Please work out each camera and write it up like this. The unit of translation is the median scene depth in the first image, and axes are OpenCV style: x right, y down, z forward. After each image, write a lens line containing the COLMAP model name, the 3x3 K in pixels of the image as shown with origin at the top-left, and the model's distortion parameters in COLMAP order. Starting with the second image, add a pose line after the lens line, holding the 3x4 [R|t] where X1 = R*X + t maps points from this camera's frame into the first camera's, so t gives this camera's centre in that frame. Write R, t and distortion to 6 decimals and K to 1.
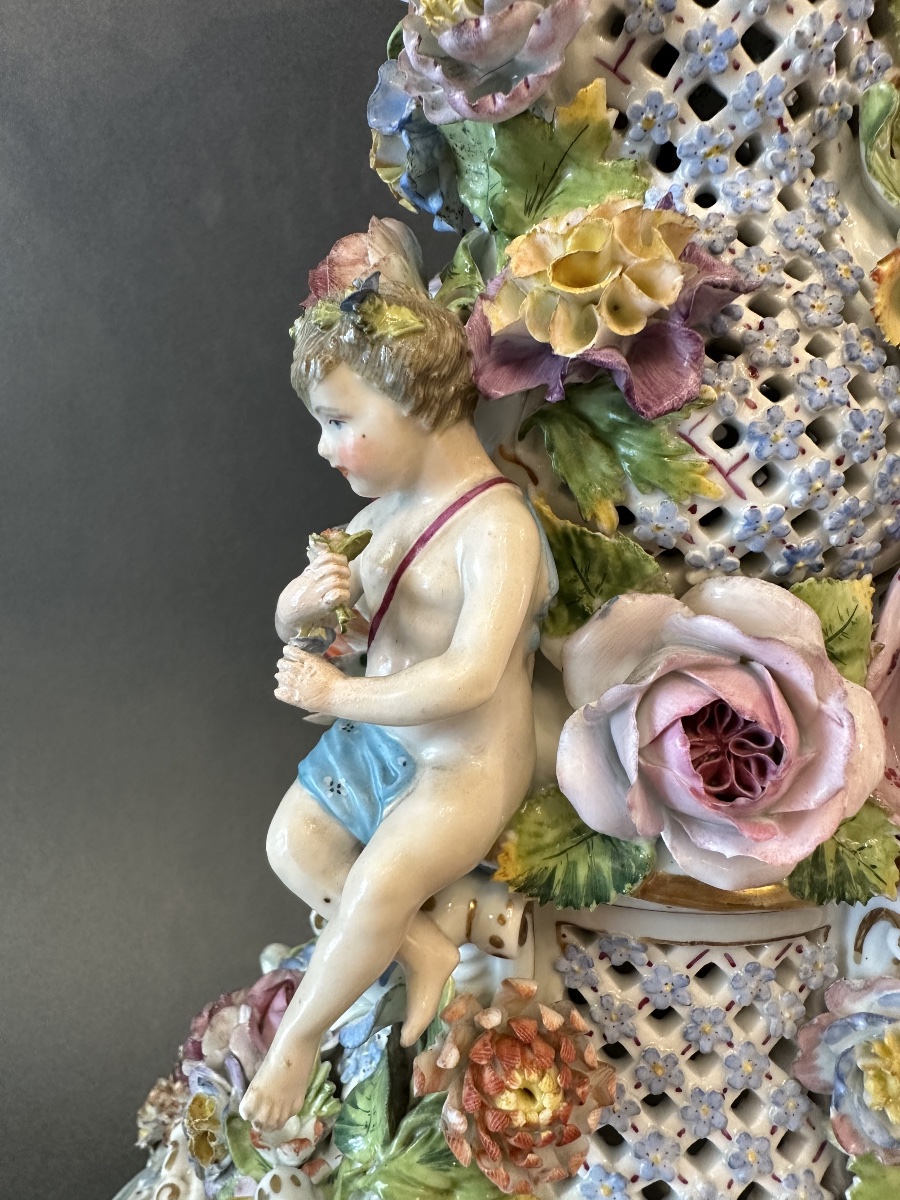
lens RADIAL K [[821.1, 0, 356.0], [0, 821.1, 564.9], [0, 0, 1]] dist [-0.009684, 0.000380]
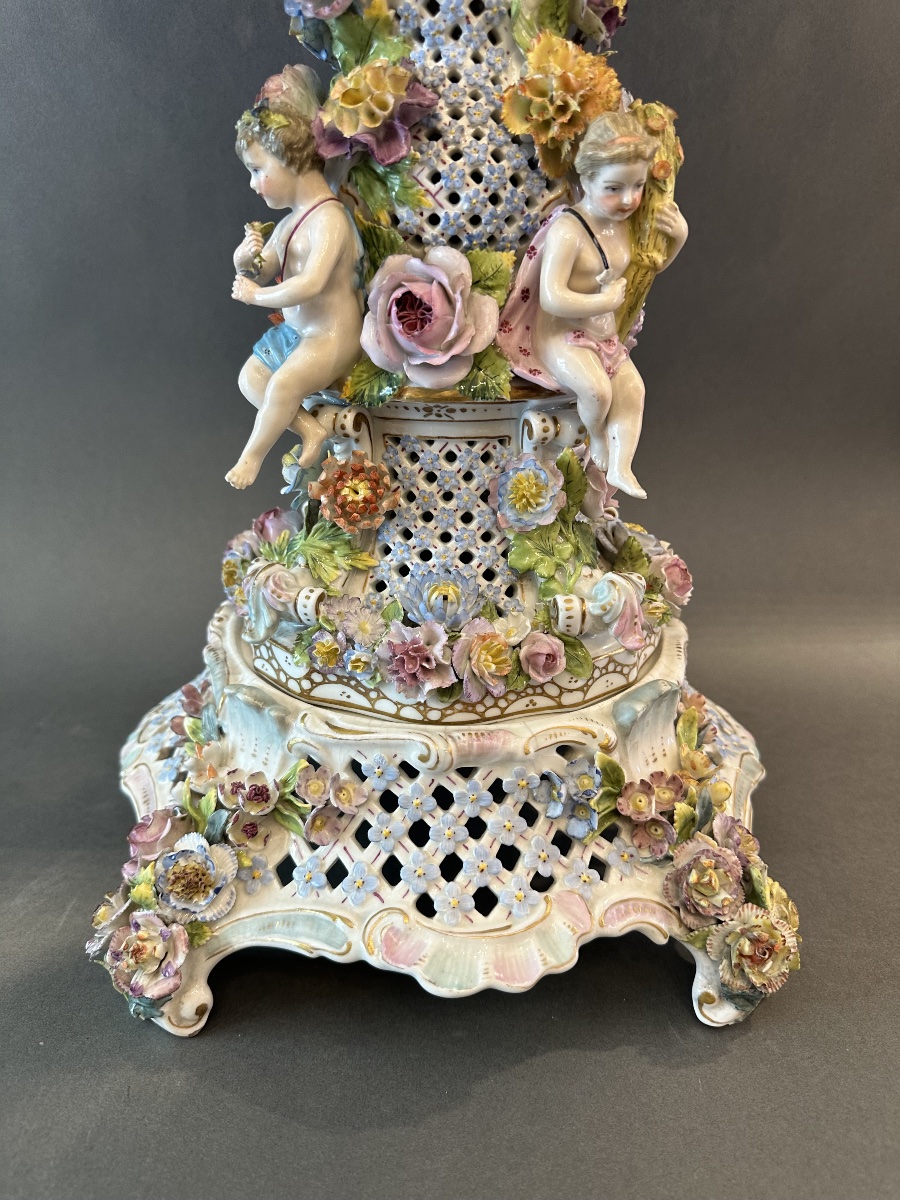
lens RADIAL K [[845.3, 0, 450.0], [0, 845.3, 600.0], [0, 0, 1]] dist [0.132701, -0.293623]
pose [[0.999800, 0.013663, -0.014598, 0.528927], [-0.010302, 0.977737, 0.209579, 0.453253], [0.017137, -0.209387, 0.977683, -1.436815]]
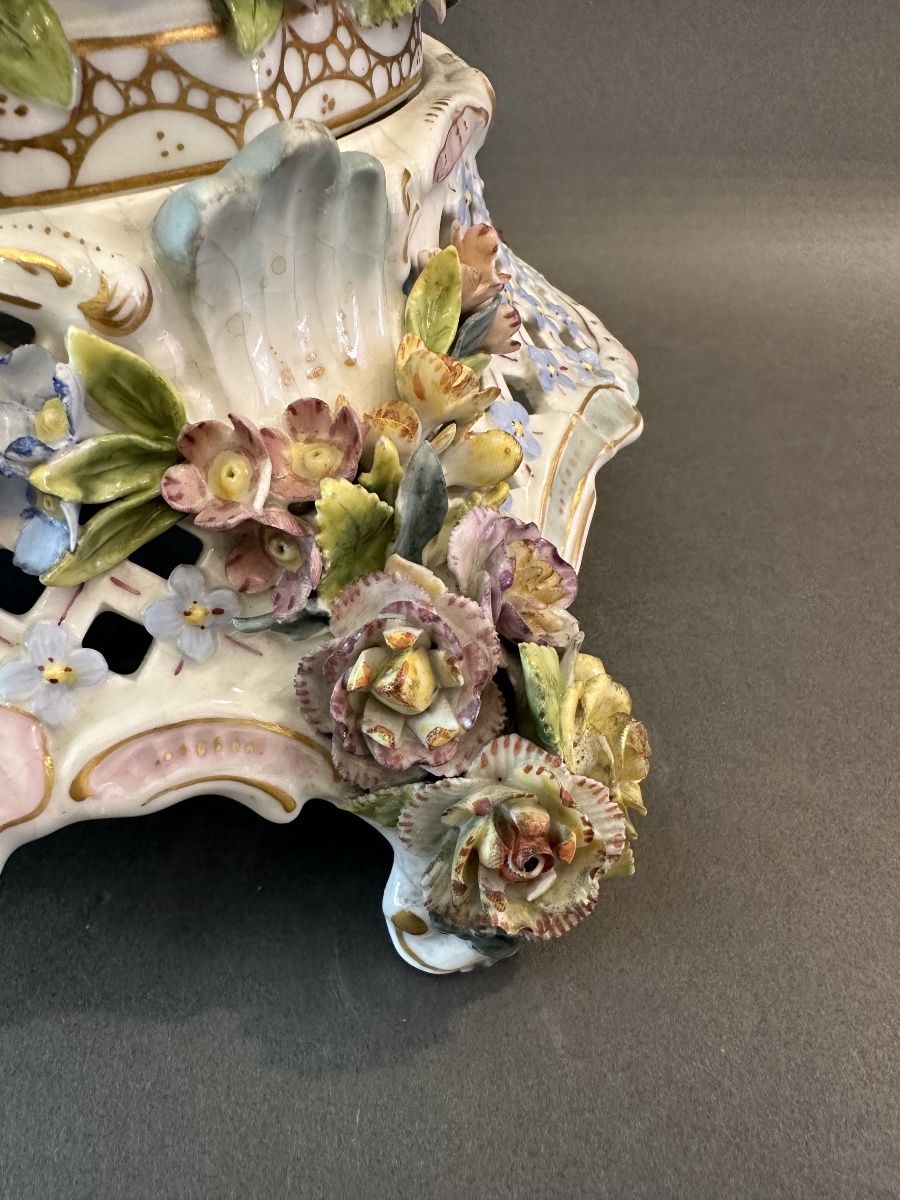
lens RADIAL K [[835.3, 0, 375.9], [0, 835.3, 541.4], [0, 0, 1]] dist [-0.004284, -0.000726]
pose [[0.997424, 0.039536, -0.059845, 1.276825], [-0.005688, 0.875336, 0.483482, 1.189861], [0.071499, -0.481896, 0.873306, 0.117989]]
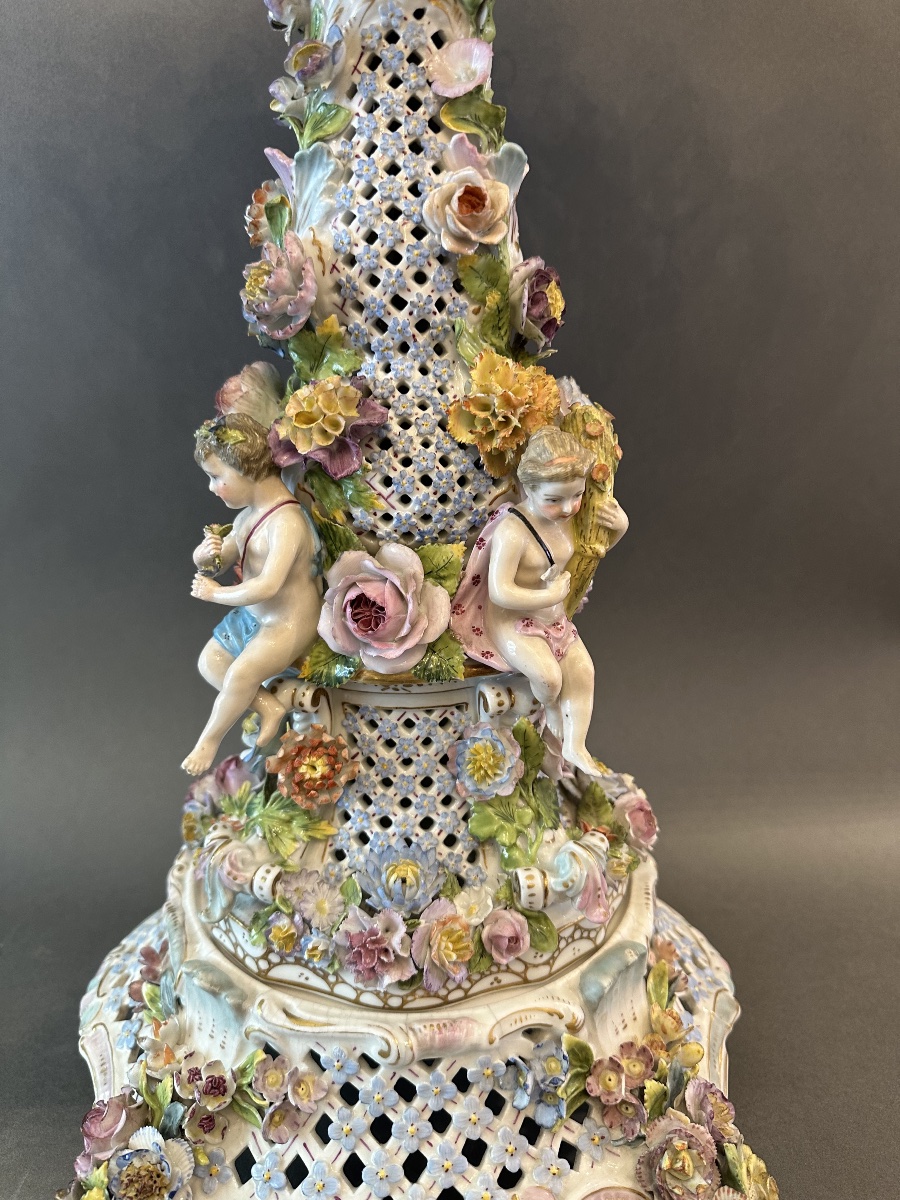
lens RADIAL K [[845.3, 0, 450.0], [0, 845.3, 600.0], [0, 0, 1]] dist [0.132701, -0.293623]
pose [[0.999968, -0.007617, 0.002310, 0.608673], [0.007342, 0.994775, 0.101830, -0.067363], [-0.003074, -0.101810, 0.994799, -1.379561]]
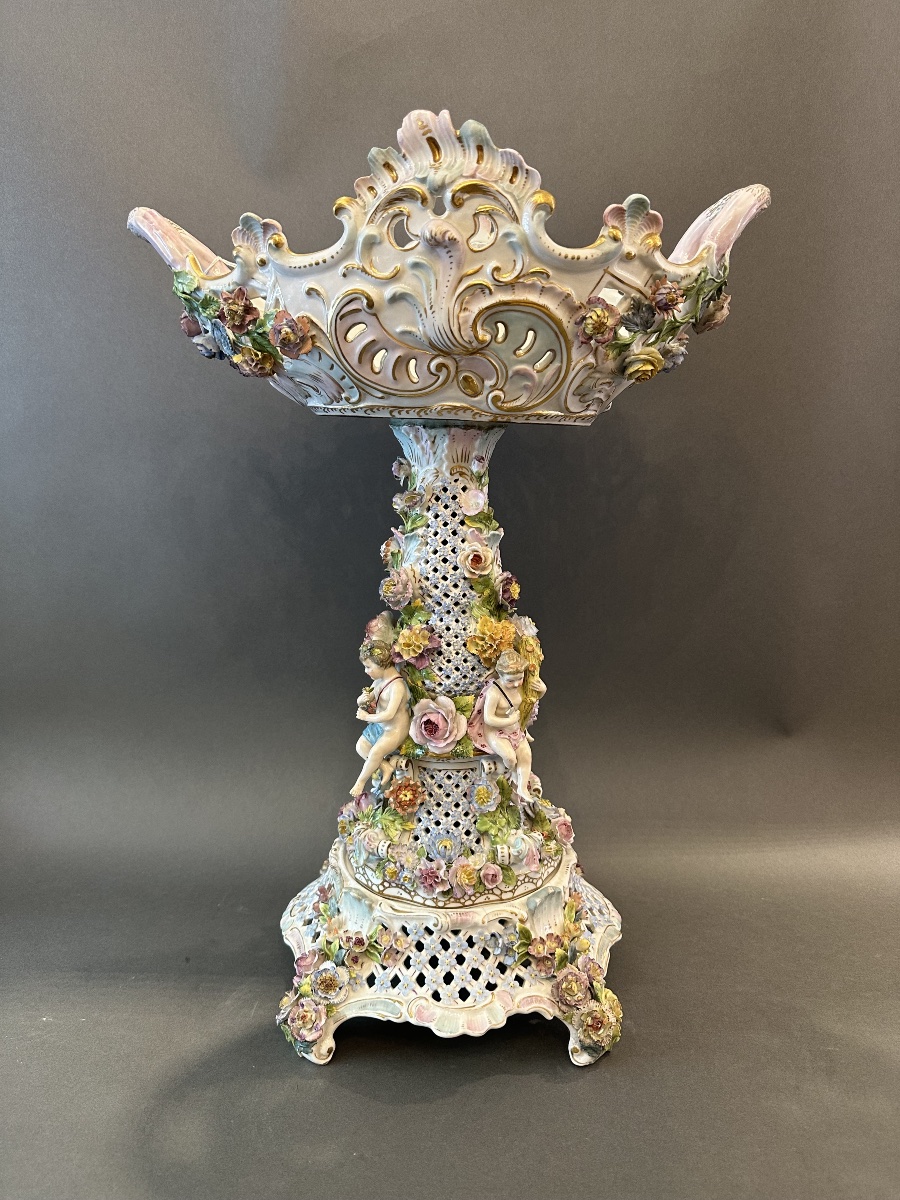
lens RADIAL K [[845.8, 0, 444.7], [0, 845.8, 604.1], [0, 0, 1]] dist [0.176436, -0.404652]
pose [[0.997589, 0.000867, -0.069400, 0.845495], [0.000754, 0.999728, 0.023331, -0.697781], [0.069401, -0.023327, 0.997316, -4.402490]]
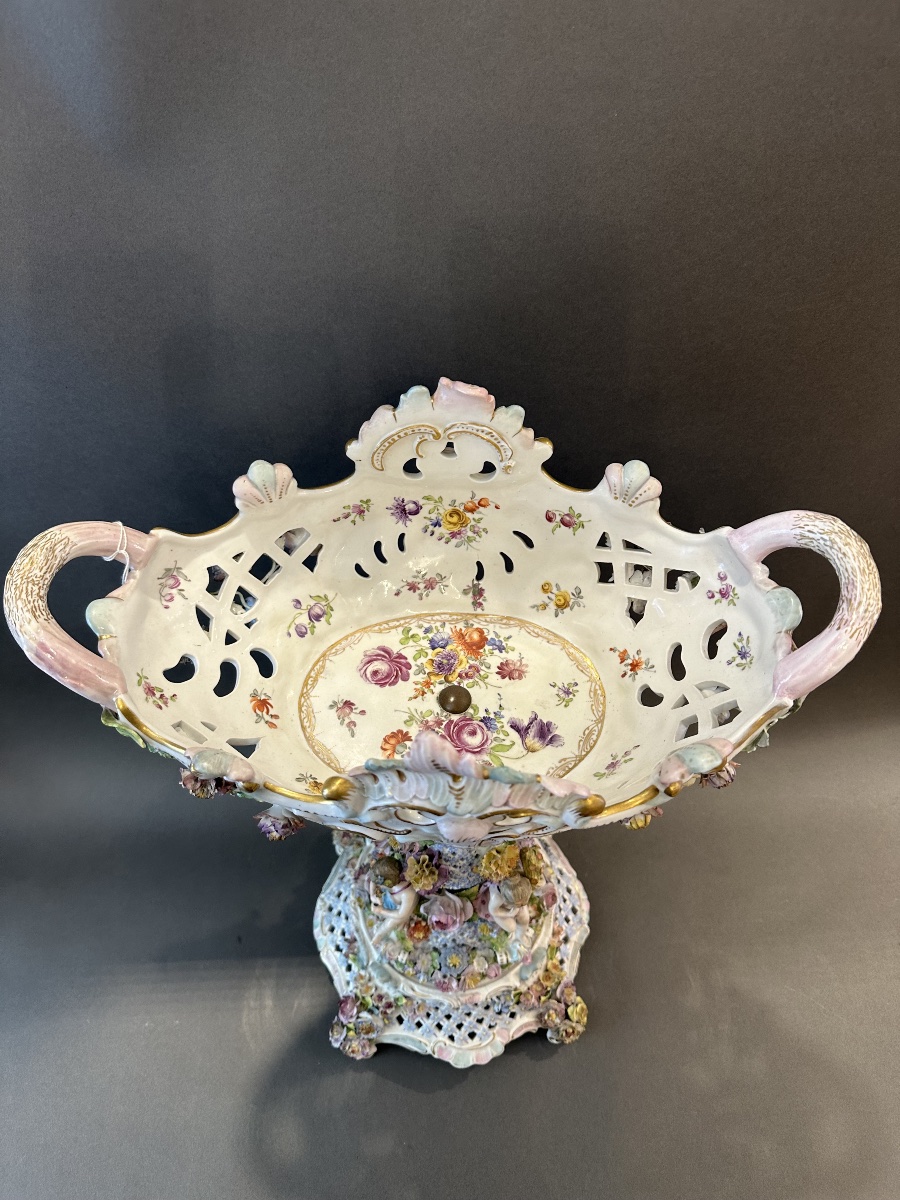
lens RADIAL K [[845.3, 0, 450.0], [0, 845.3, 600.0], [0, 0, 1]] dist [0.132701, -0.293623]
pose [[0.999791, -0.020410, 0.001011, 0.491582], [0.014422, 0.739836, 0.672632, -5.424107], [-0.014476, -0.672477, 0.739976, -2.011627]]
